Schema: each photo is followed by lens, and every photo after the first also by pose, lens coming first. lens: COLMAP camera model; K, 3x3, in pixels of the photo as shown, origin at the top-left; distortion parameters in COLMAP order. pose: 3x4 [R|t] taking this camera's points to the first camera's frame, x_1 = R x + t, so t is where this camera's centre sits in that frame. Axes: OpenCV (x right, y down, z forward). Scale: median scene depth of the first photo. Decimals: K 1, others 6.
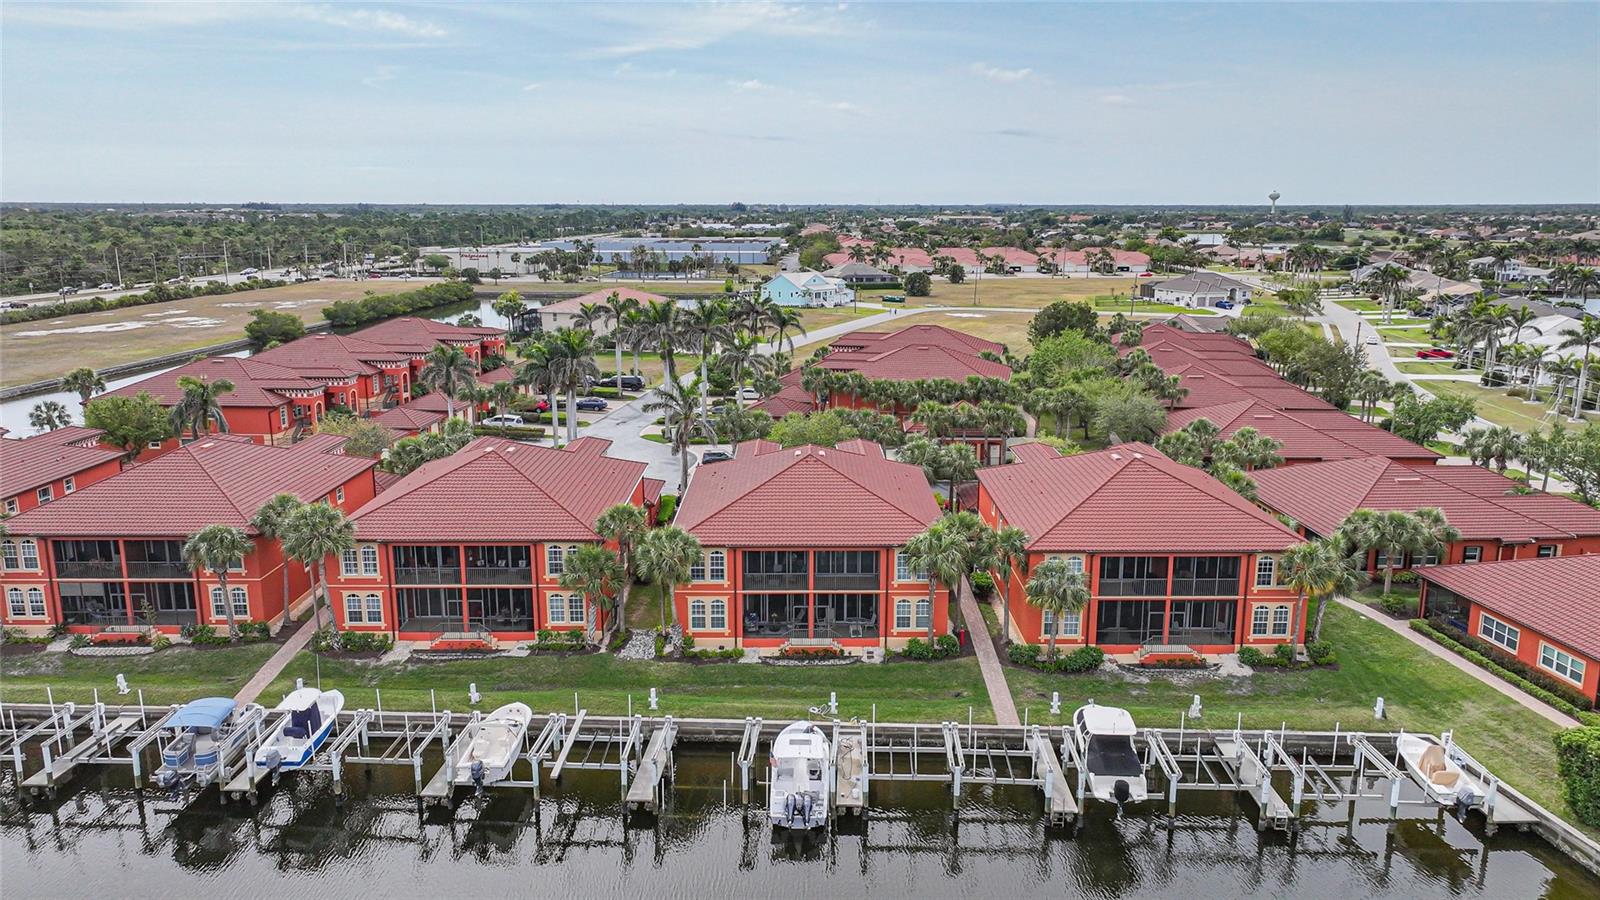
lens RADIAL K [[1123.6, 0, 823.1], [0, 1123.6, 448.7], [0, 0, 1]] dist [0.003276, 0.002497]
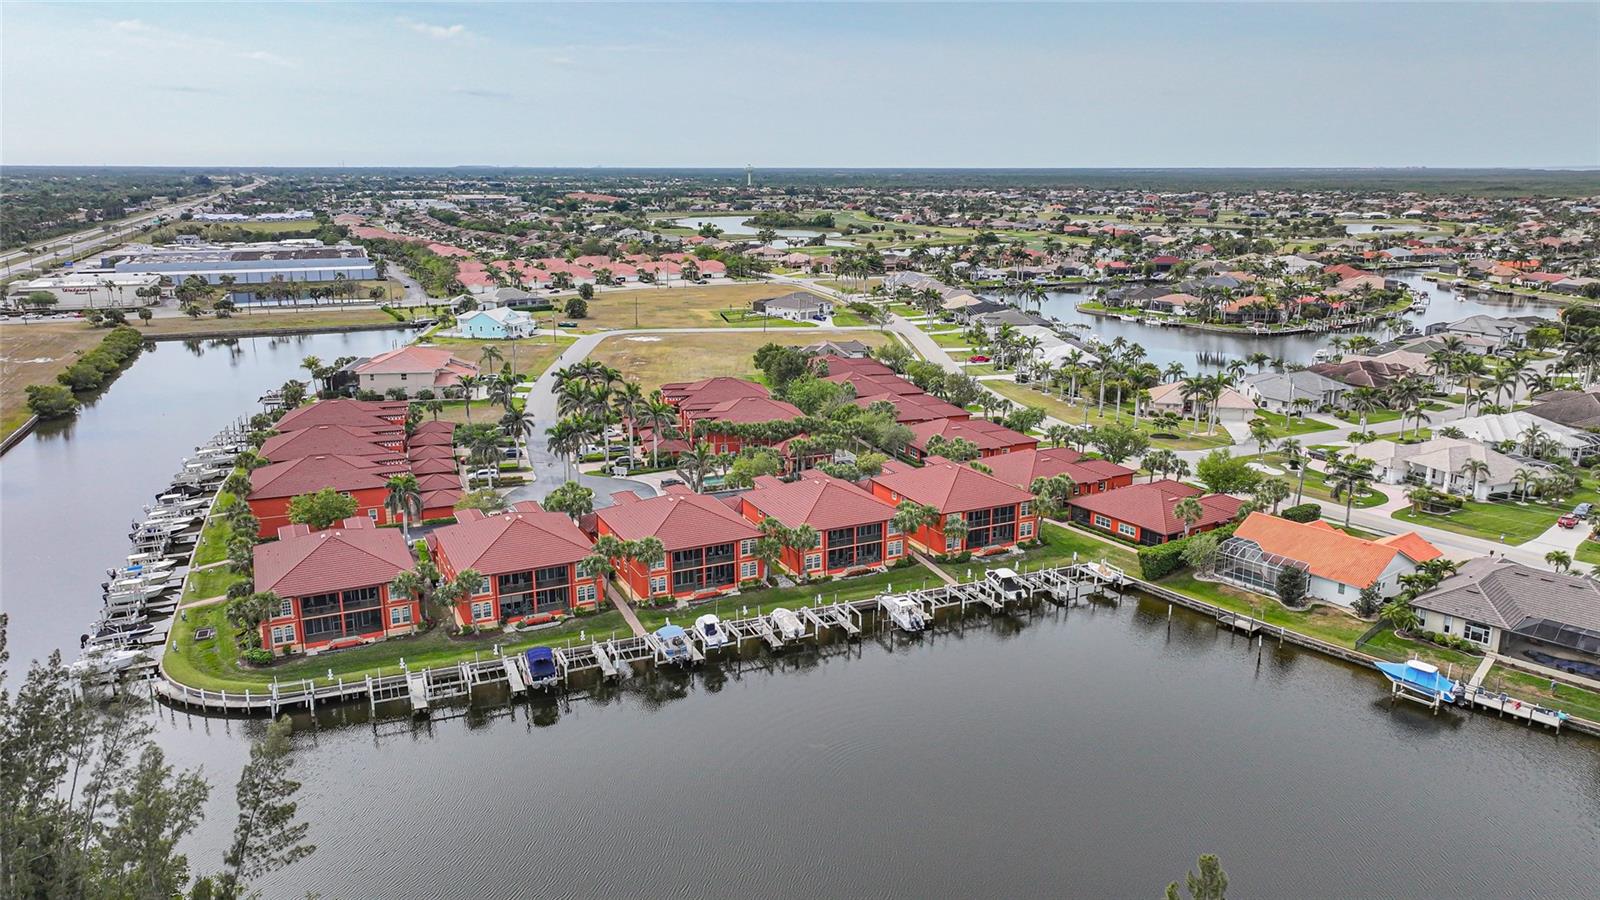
lens RADIAL K [[1123.6, 0, 823.1], [0, 1123.6, 448.7], [0, 0, 1]] dist [0.003276, 0.002497]
pose [[0.897382, -0.107055, 0.428072, -1.004819], [0.091075, 0.994171, 0.057705, -0.198722], [-0.431754, -0.012796, 0.901901, -0.986153]]
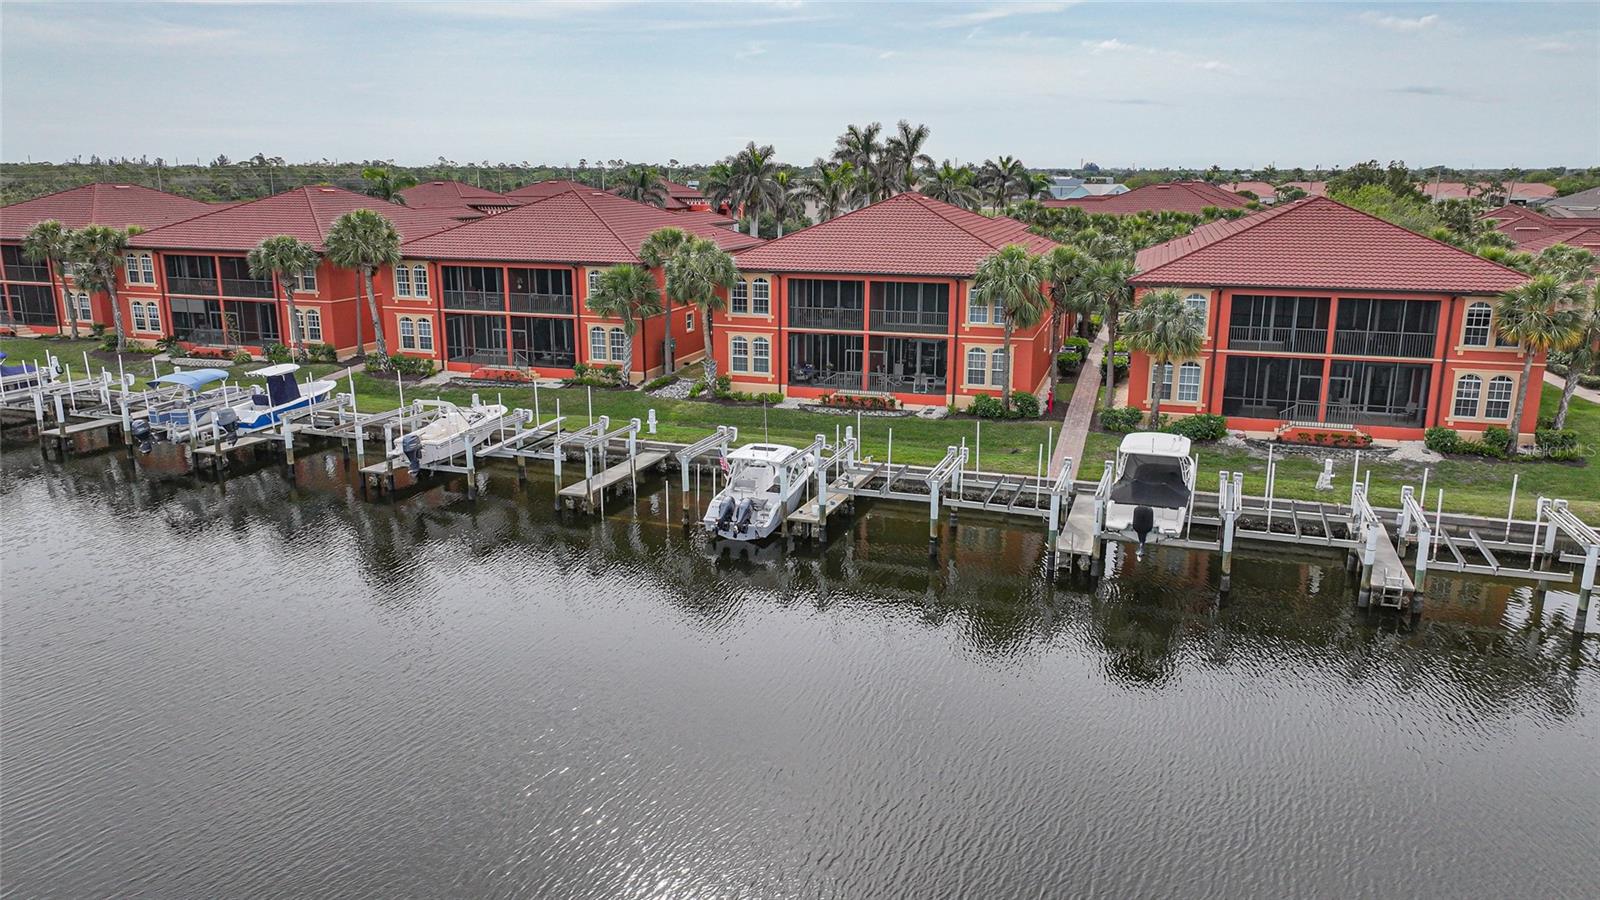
lens RADIAL K [[1123.6, 0, 823.1], [0, 1123.6, 448.7], [0, 0, 1]] dist [0.003276, 0.002497]
pose [[0.953423, 0.073114, -0.292642, 0.208981], [-0.067384, 0.997287, 0.029627, 0.191022], [0.294014, -0.008528, 0.955763, 0.195022]]
